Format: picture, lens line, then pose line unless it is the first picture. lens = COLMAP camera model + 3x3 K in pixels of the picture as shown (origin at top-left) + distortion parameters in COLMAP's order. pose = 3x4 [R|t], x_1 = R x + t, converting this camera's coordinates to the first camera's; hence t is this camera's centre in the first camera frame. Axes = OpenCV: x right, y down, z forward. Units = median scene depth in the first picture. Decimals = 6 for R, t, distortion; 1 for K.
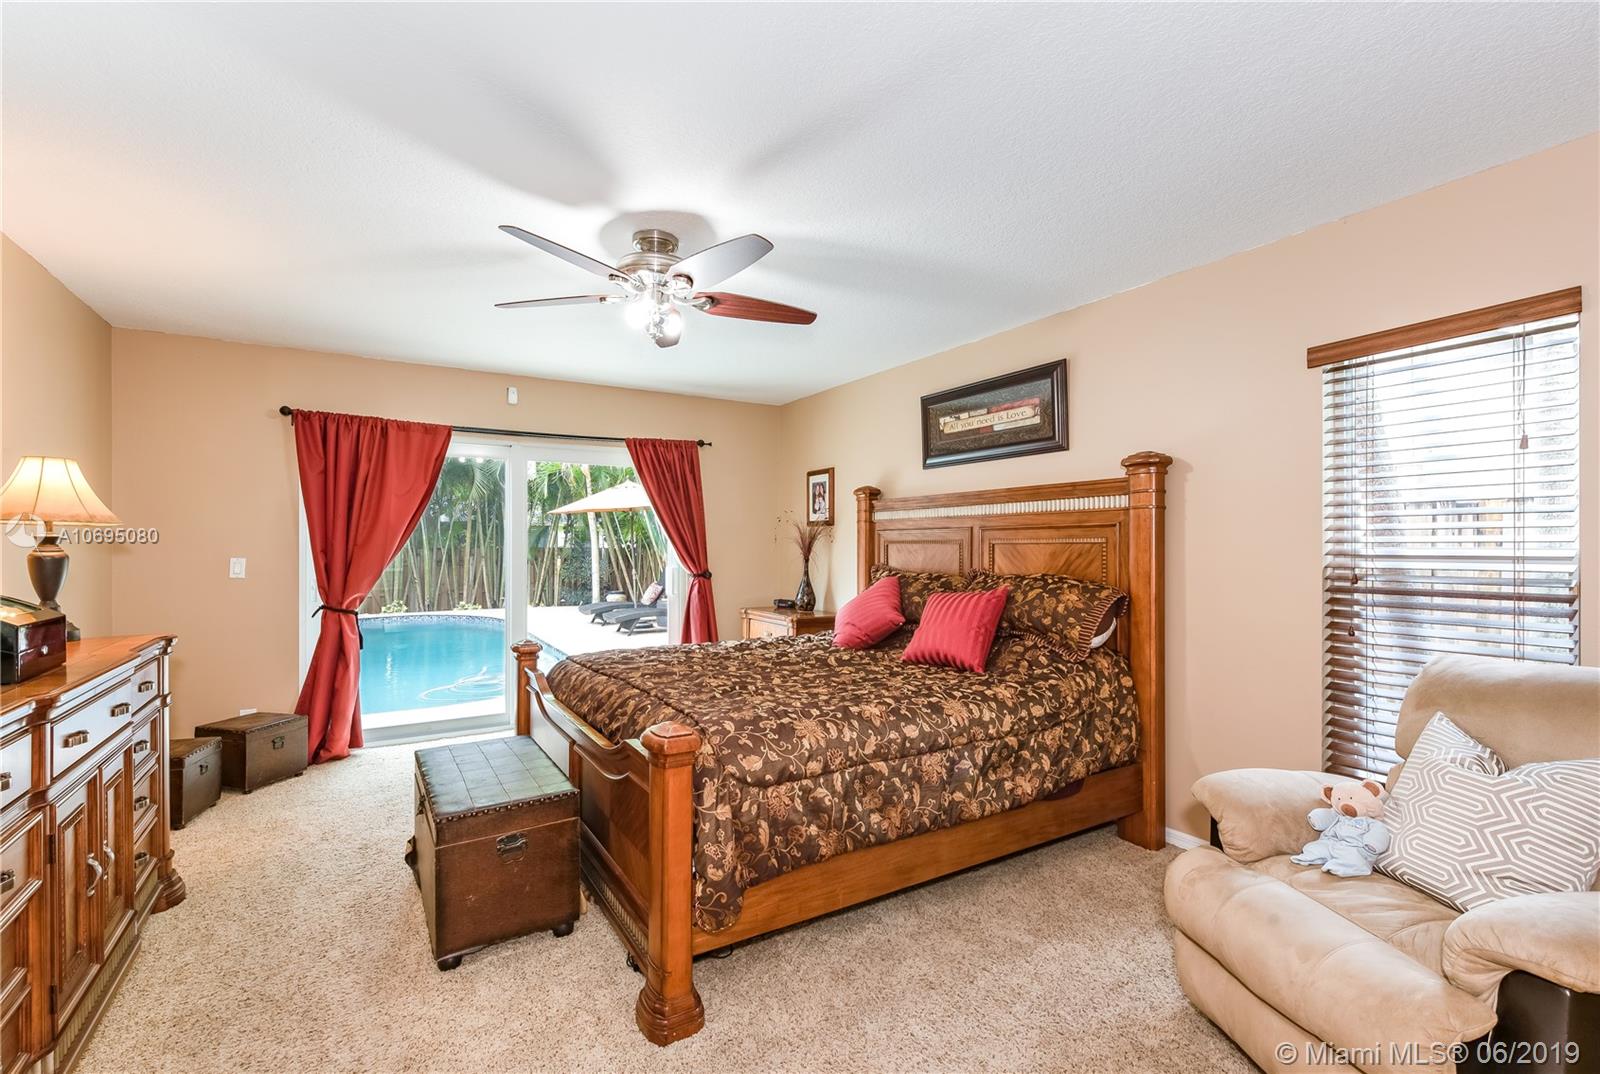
lens RADIAL K [[692.5, 0, 800.0], [0, 692.5, 537.0], [0, 0, 1]] dist [0.001730, 0.000131]
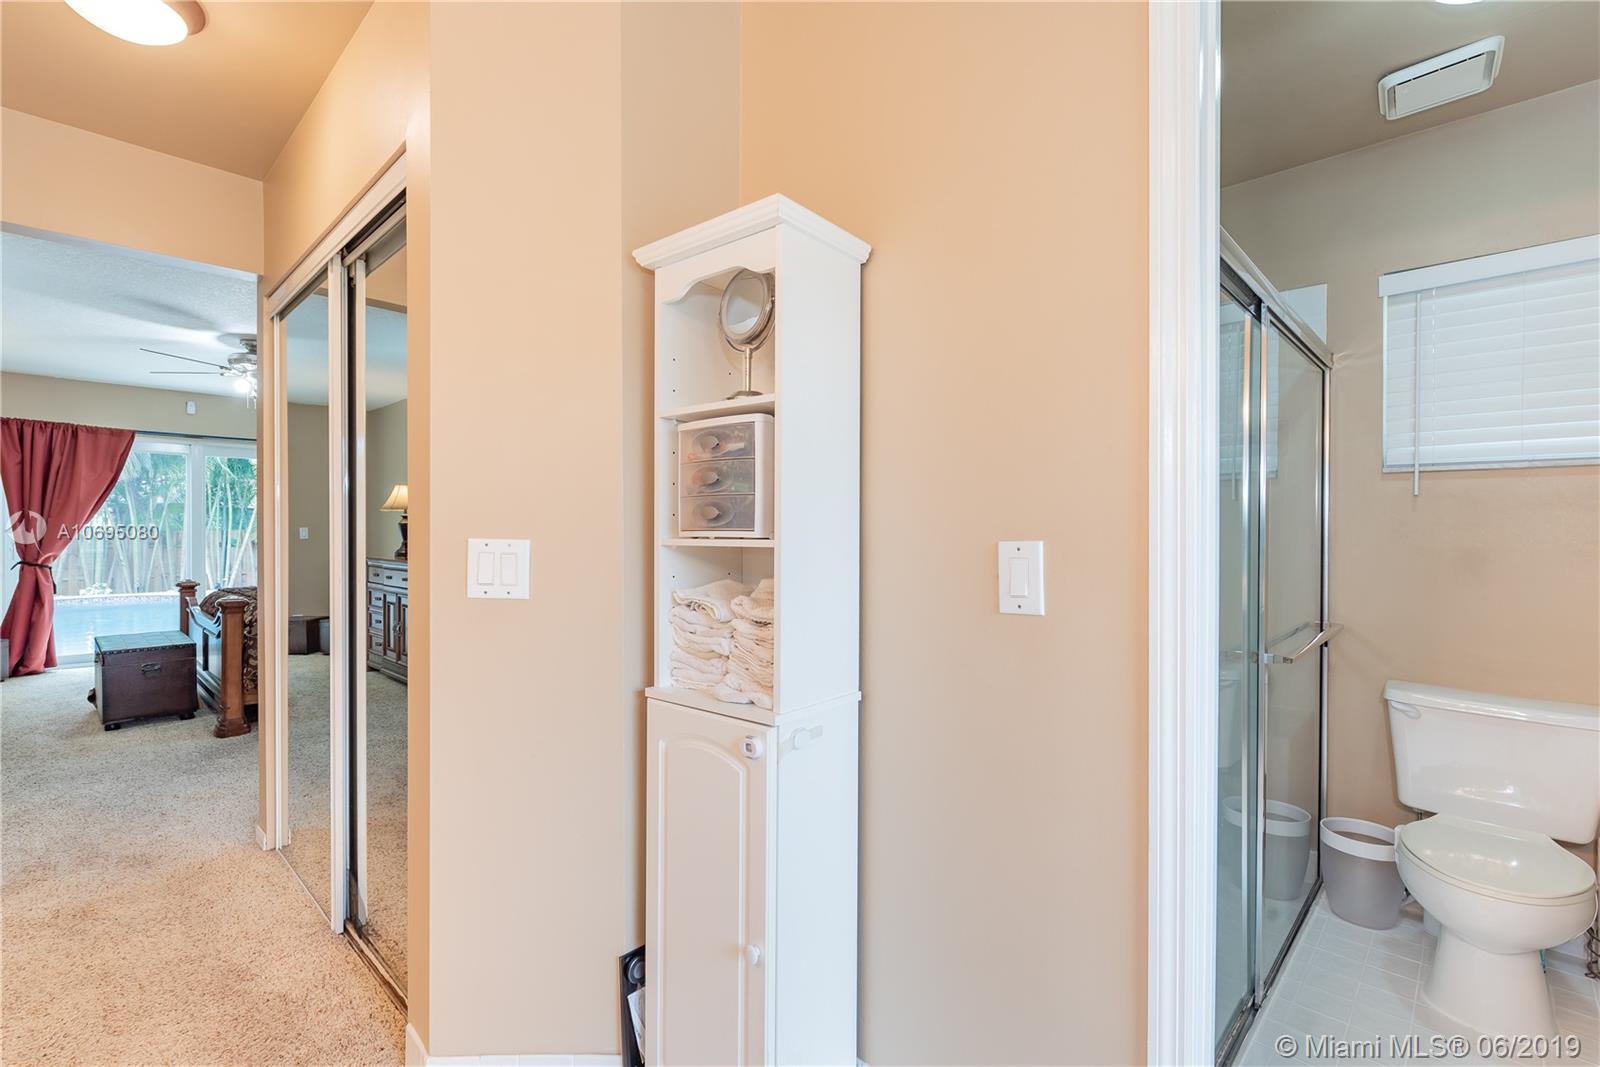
lens RADIAL K [[703.5, 0, 789.9], [0, 703.5, 528.6], [0, 0, 1]] dist [-0.000485, -0.000491]
pose [[0.970348, 0.000676, 0.241711, 0.442572], [-0.002439, 0.999973, 0.006997, 0.021428], [-0.241700, -0.007379, 0.970323, -0.700955]]
